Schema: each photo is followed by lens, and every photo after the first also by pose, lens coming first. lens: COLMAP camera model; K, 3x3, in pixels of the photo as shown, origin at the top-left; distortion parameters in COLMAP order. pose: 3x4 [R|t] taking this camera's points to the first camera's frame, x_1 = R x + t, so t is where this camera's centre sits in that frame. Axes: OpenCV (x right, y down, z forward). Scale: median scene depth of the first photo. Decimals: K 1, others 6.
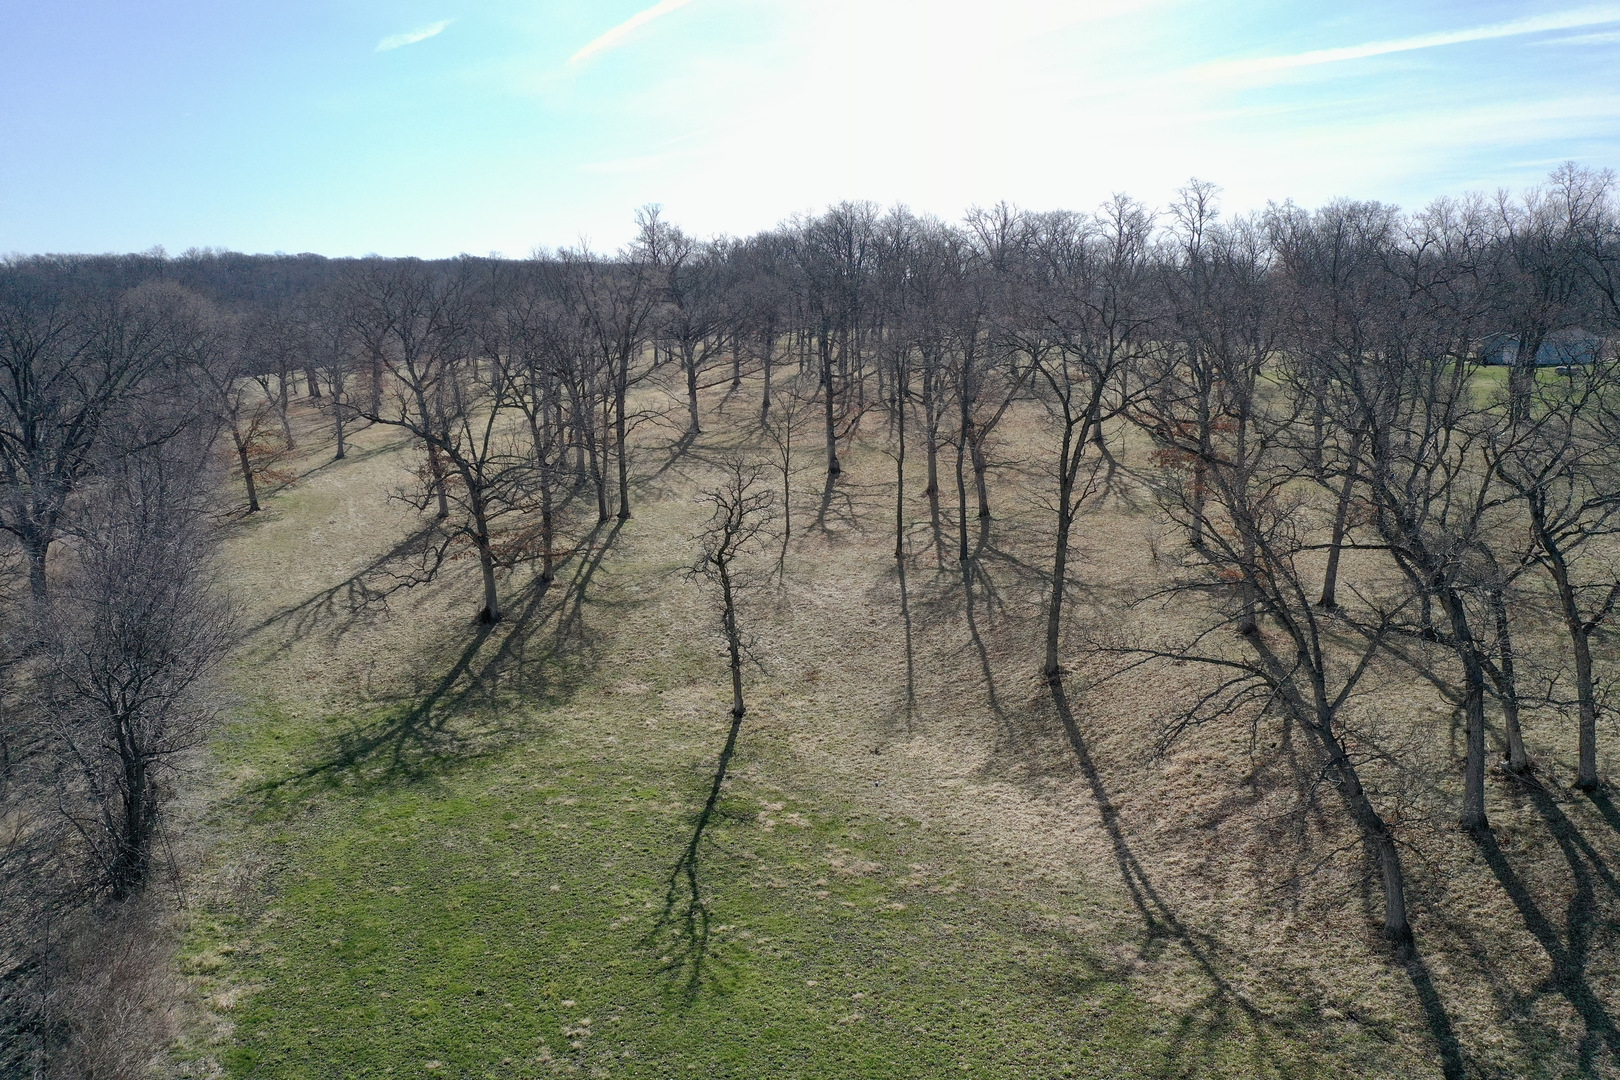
lens RADIAL K [[1270.2, 0, 814.4], [0, 1270.2, 539.0], [0, 0, 1]] dist [0.004122, 0.007663]
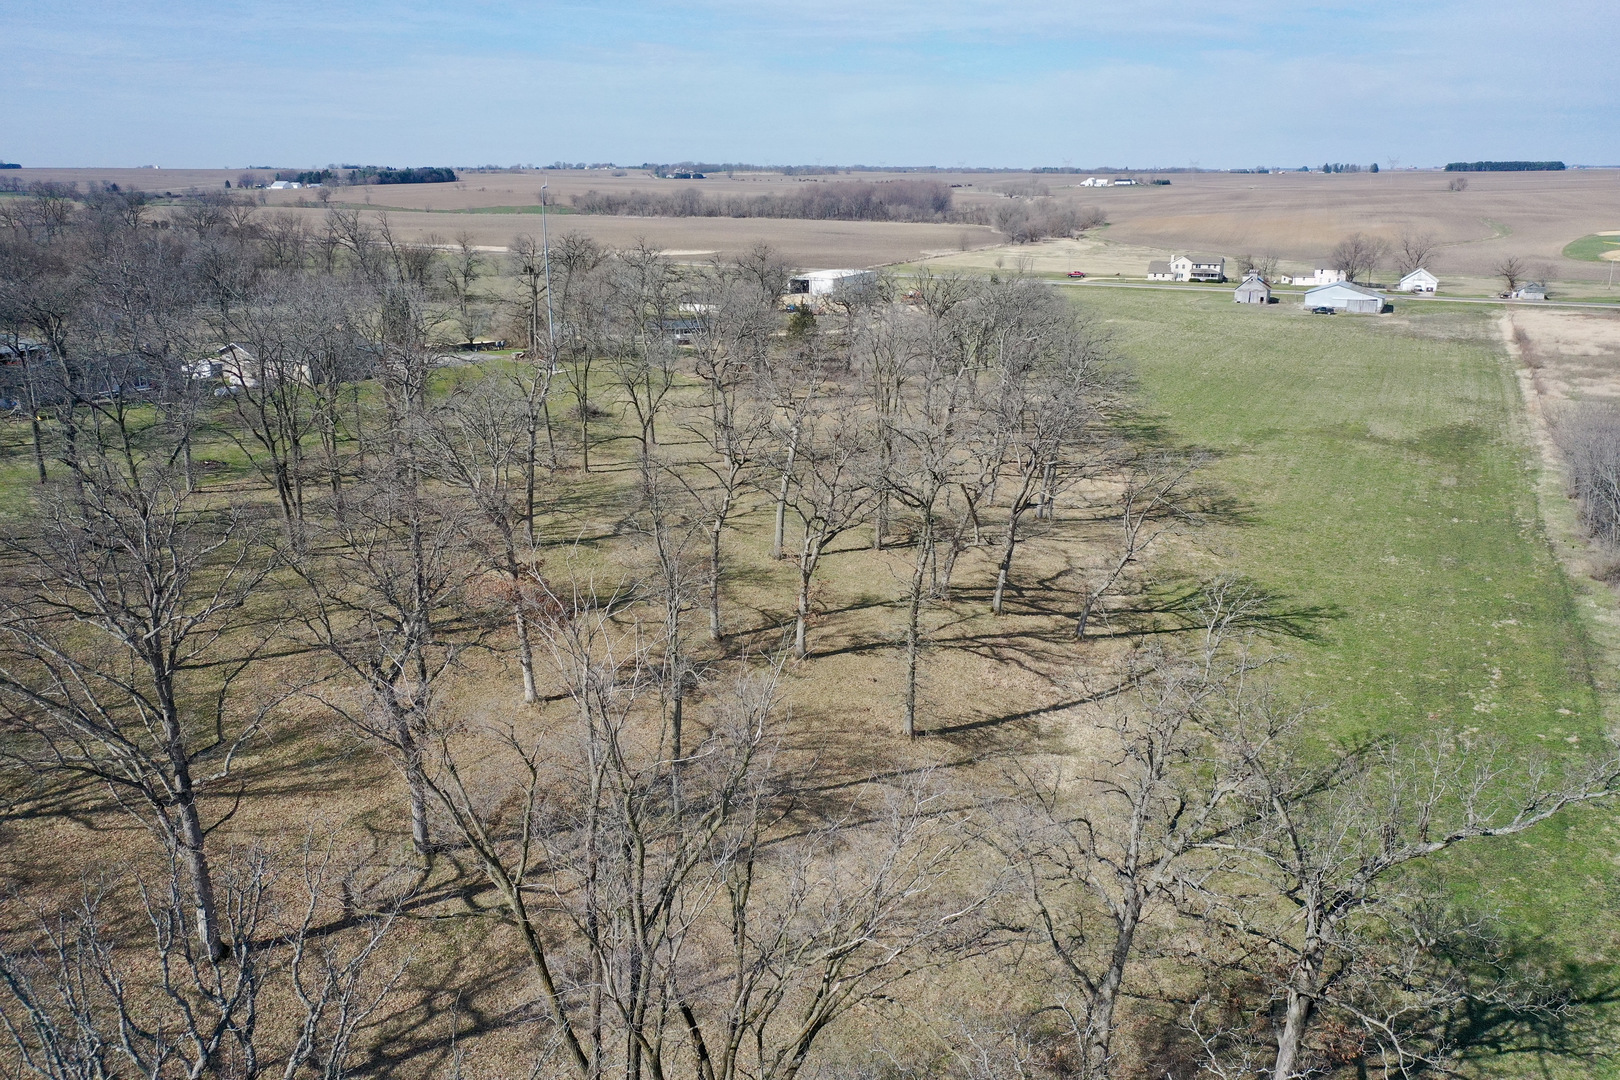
lens RADIAL K [[1270.2, 0, 816.2], [0, 1270.2, 542.8], [0, 0, 1]] dist [0.004122, 0.007663]
pose [[-0.636277, -0.218090, 0.739992, -0.774847], [0.144368, 0.908603, 0.391916, -0.697779], [-0.757832, 0.356199, -0.546638, 2.165652]]
